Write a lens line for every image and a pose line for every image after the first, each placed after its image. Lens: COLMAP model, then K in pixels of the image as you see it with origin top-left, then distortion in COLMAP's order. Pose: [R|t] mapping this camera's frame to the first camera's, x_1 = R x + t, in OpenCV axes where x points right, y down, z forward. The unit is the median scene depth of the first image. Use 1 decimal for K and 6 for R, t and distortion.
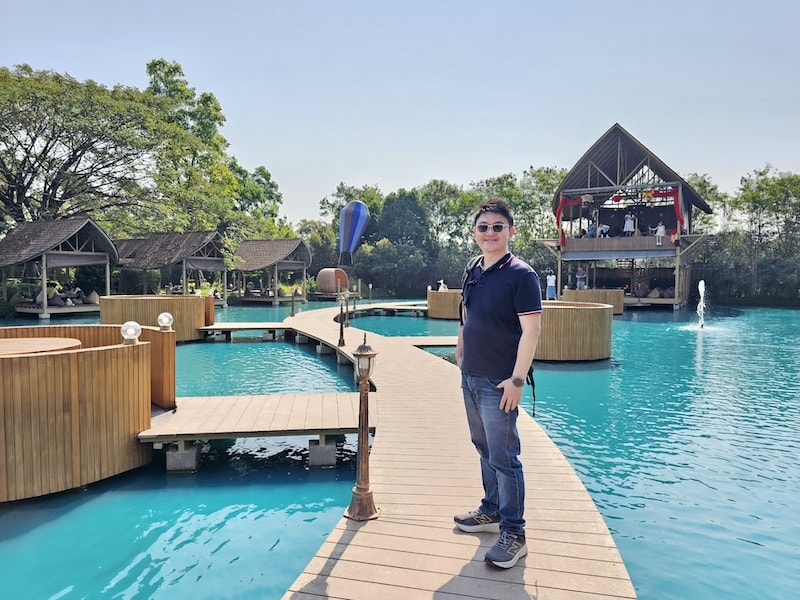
lens RADIAL K [[563.4, 0, 402.0], [0, 563.4, 313.3], [0, 0, 1]] dist [0.050222, -0.053728]
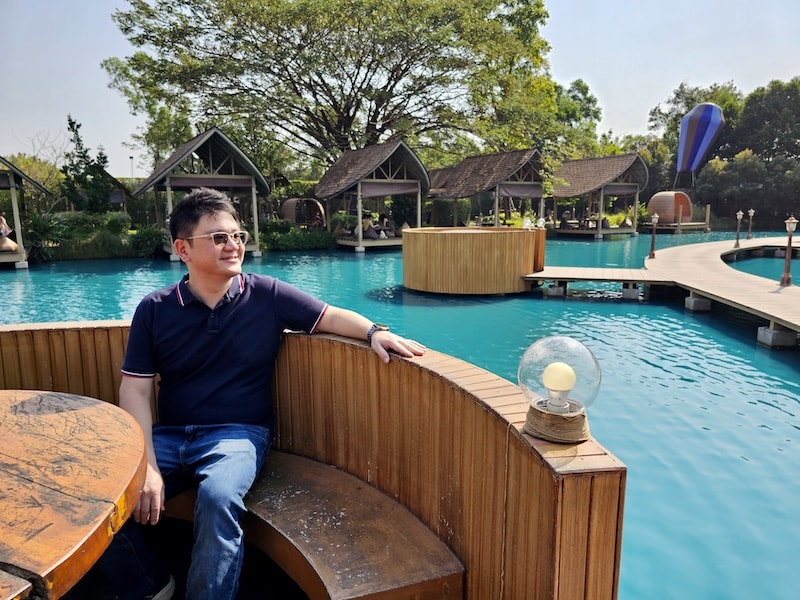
lens RADIAL K [[563.4, 0, 402.0], [0, 563.4, 313.3], [0, 0, 1]] dist [0.050222, -0.053728]
pose [[0.869170, 0.074750, -0.488831, -0.057962], [-0.015550, 0.992152, 0.124066, -0.004430], [0.494269, -0.100233, 0.863511, 0.127876]]
